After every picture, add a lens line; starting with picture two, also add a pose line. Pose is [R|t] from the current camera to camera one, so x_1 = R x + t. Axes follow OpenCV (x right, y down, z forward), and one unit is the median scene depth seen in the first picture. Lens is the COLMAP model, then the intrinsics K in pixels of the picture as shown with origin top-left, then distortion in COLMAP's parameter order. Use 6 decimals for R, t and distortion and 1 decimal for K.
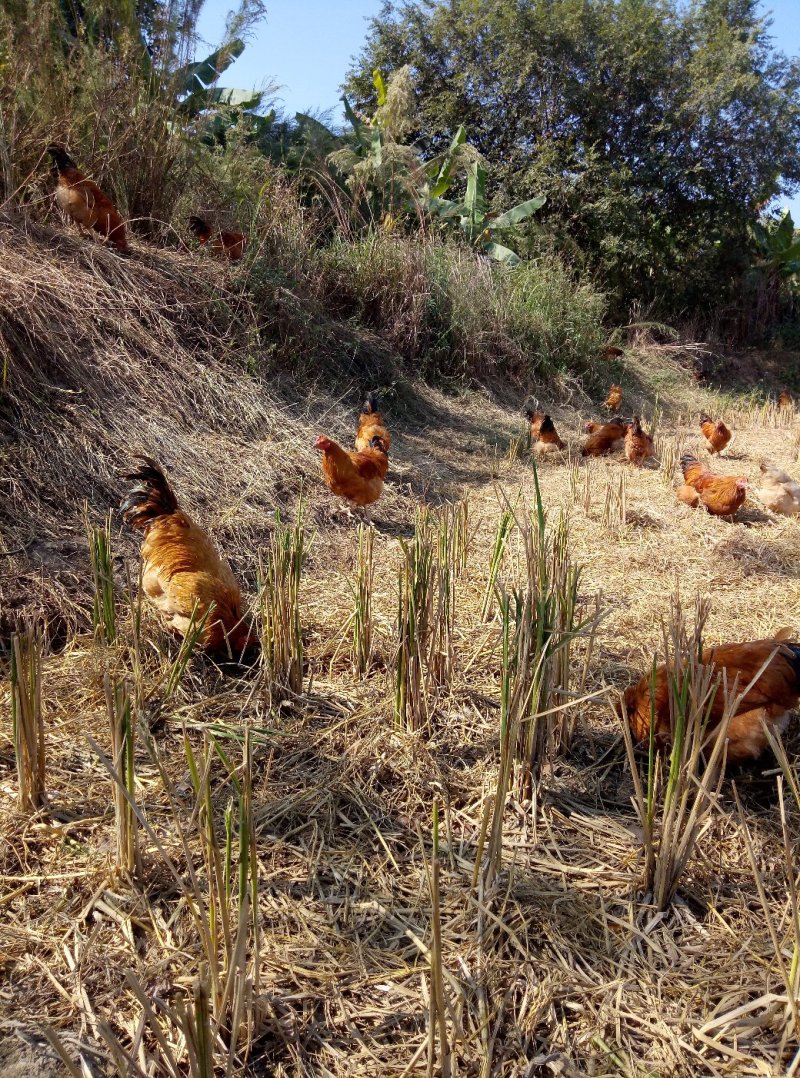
lens RADIAL K [[774.5, 0, 405.9], [0, 774.5, 543.3], [0, 0, 1]] dist [0.022061, -0.009189]
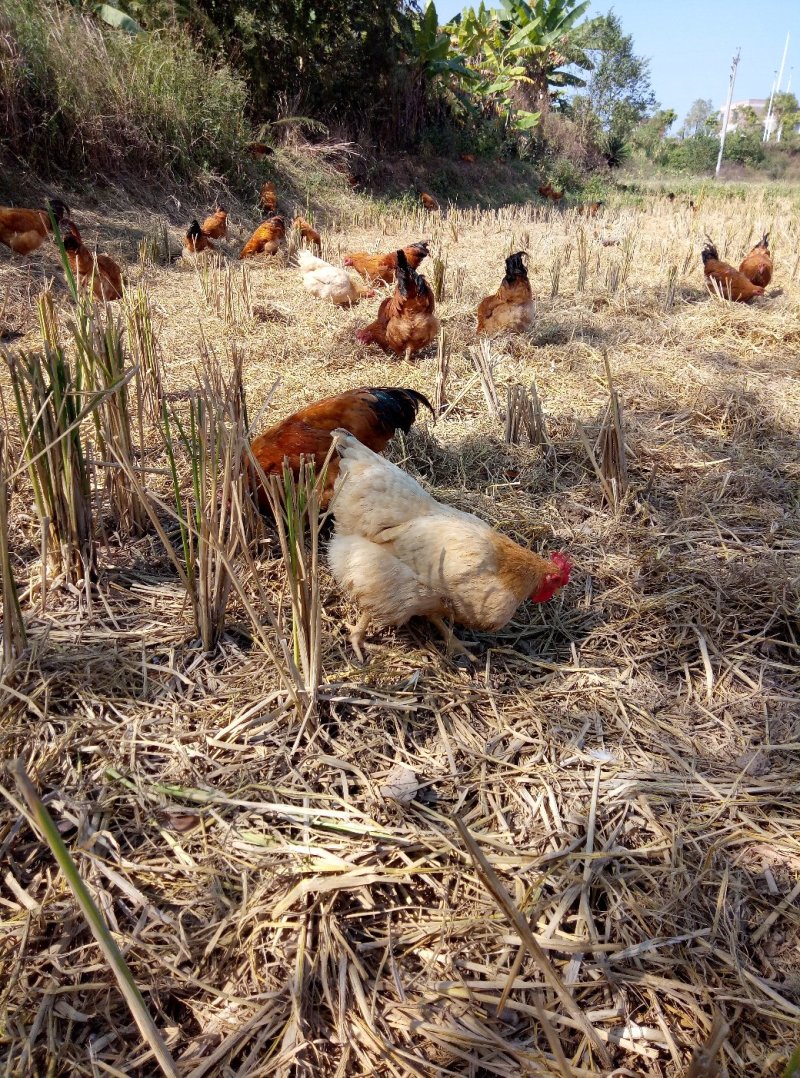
lens RADIAL K [[774.5, 0, 400.0], [0, 774.5, 539.2], [0, 0, 1]] dist [0.022061, -0.009189]
pose [[0.925471, -0.152041, 0.346968, 0.145883], [0.076233, 0.971933, 0.222562, 0.076279], [-0.371068, -0.179524, 0.911087, 0.001639]]
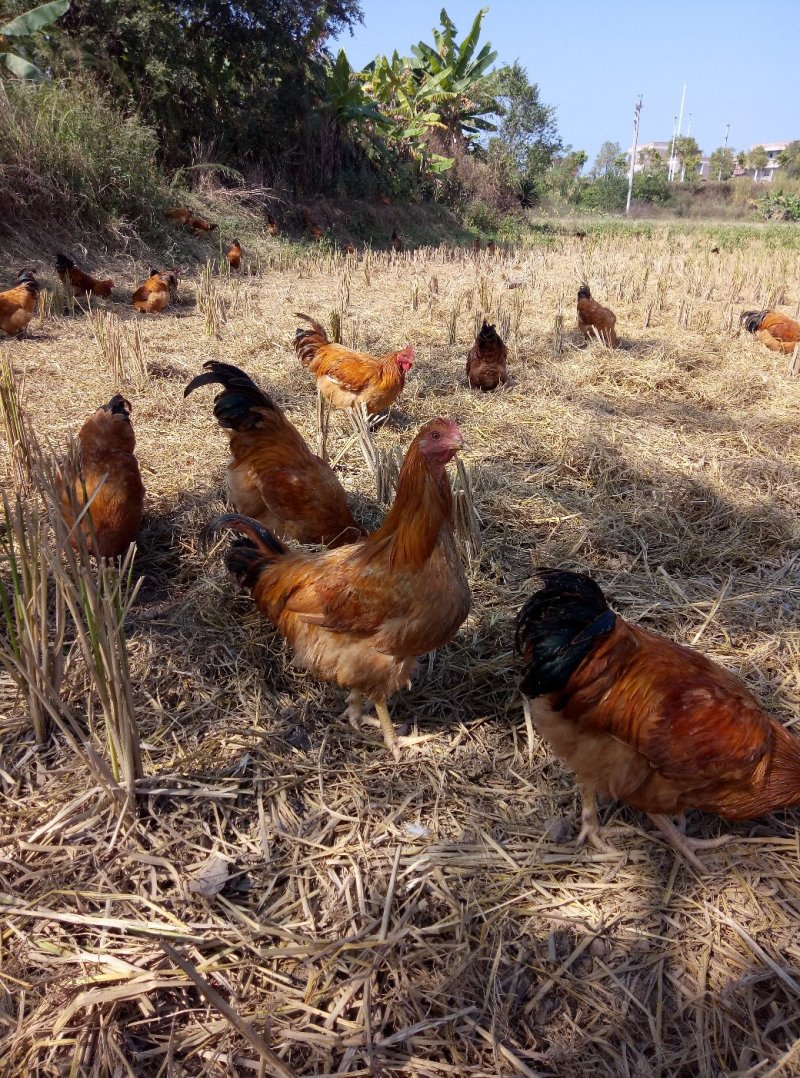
lens RADIAL K [[774.5, 0, 401.5], [0, 774.5, 537.4], [0, 0, 1]] dist [0.022061, -0.009189]
pose [[0.888245, -0.171023, 0.426348, 0.227742], [0.097135, 0.977053, 0.189560, 0.036563], [-0.448984, -0.126962, 0.884474, -0.054842]]
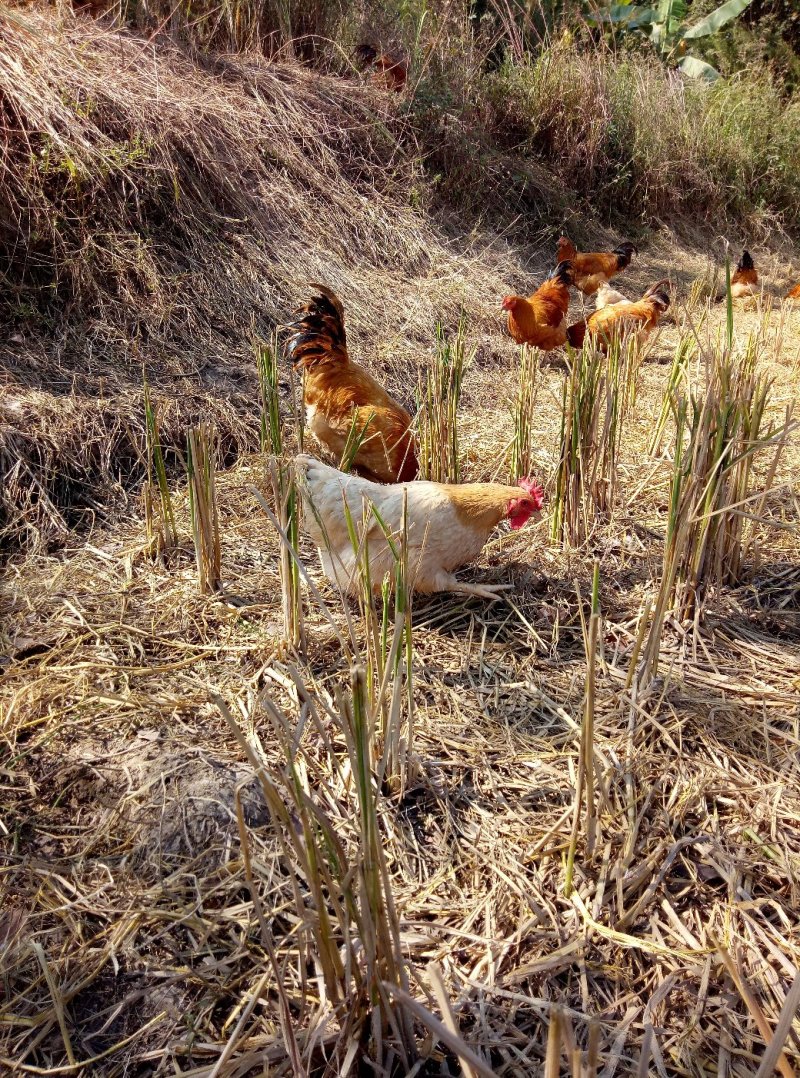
lens RADIAL K [[774.5, 0, 406.3], [0, 774.5, 541.1], [0, 0, 1]] dist [0.022061, -0.009189]
pose [[0.979685, 0.051026, -0.193941, -0.003280], [-0.018471, 0.985937, 0.166093, 0.061198], [0.199689, -0.159137, 0.966851, 0.013570]]
